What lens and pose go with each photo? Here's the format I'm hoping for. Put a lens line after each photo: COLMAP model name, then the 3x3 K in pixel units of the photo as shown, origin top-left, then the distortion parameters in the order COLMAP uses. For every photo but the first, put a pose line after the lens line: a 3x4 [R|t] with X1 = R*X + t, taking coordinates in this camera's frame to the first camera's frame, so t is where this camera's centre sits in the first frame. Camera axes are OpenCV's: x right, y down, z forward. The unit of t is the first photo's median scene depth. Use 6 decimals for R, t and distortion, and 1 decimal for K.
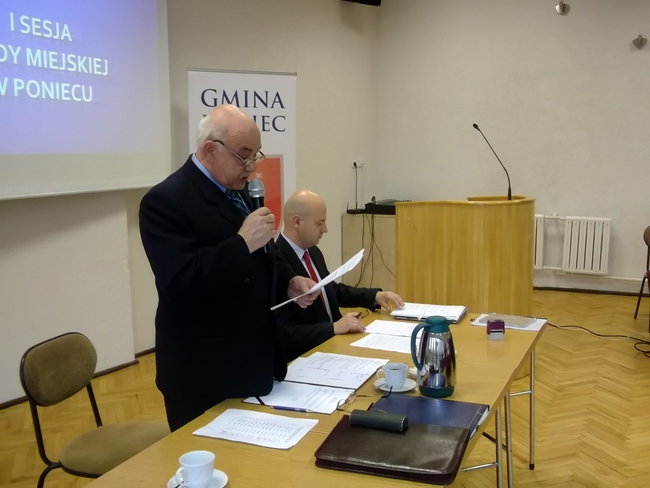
lens RADIAL K [[698.1, 0, 329.4], [0, 698.1, 241.5], [0, 0, 1]] dist [-0.006647, -0.000203]
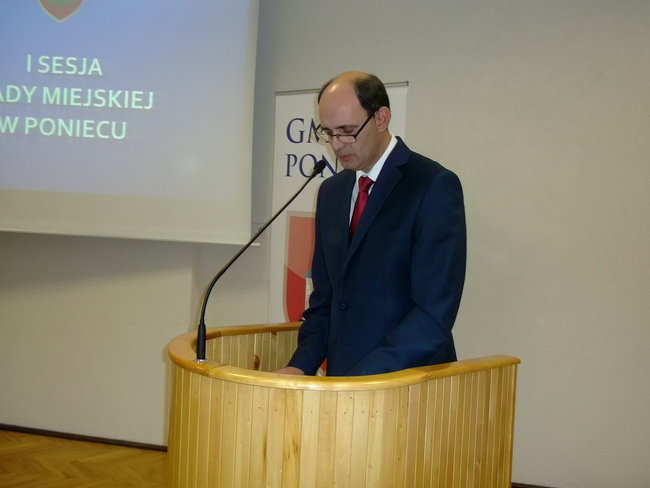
lens RADIAL K [[698.1, 0, 329.4], [0, 698.1, 241.5], [0, 0, 1]] dist [-0.006647, -0.000203]
pose [[0.376357, 0.080558, -0.922966, 0.643228], [-0.181443, 0.983330, 0.011840, -0.137498], [0.908534, 0.163009, 0.384700, 0.976224]]
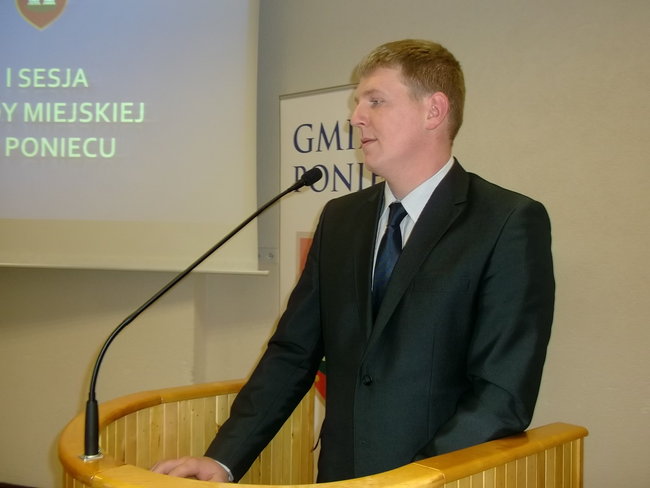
lens RADIAL K [[698.1, 0, 329.4], [0, 698.1, 241.5], [0, 0, 1]] dist [-0.006647, -0.000203]
pose [[0.314876, 0.036838, -0.948418, 0.530732], [-0.151632, 0.988365, -0.011953, -0.141882], [0.936942, 0.147574, 0.316798, 1.058533]]
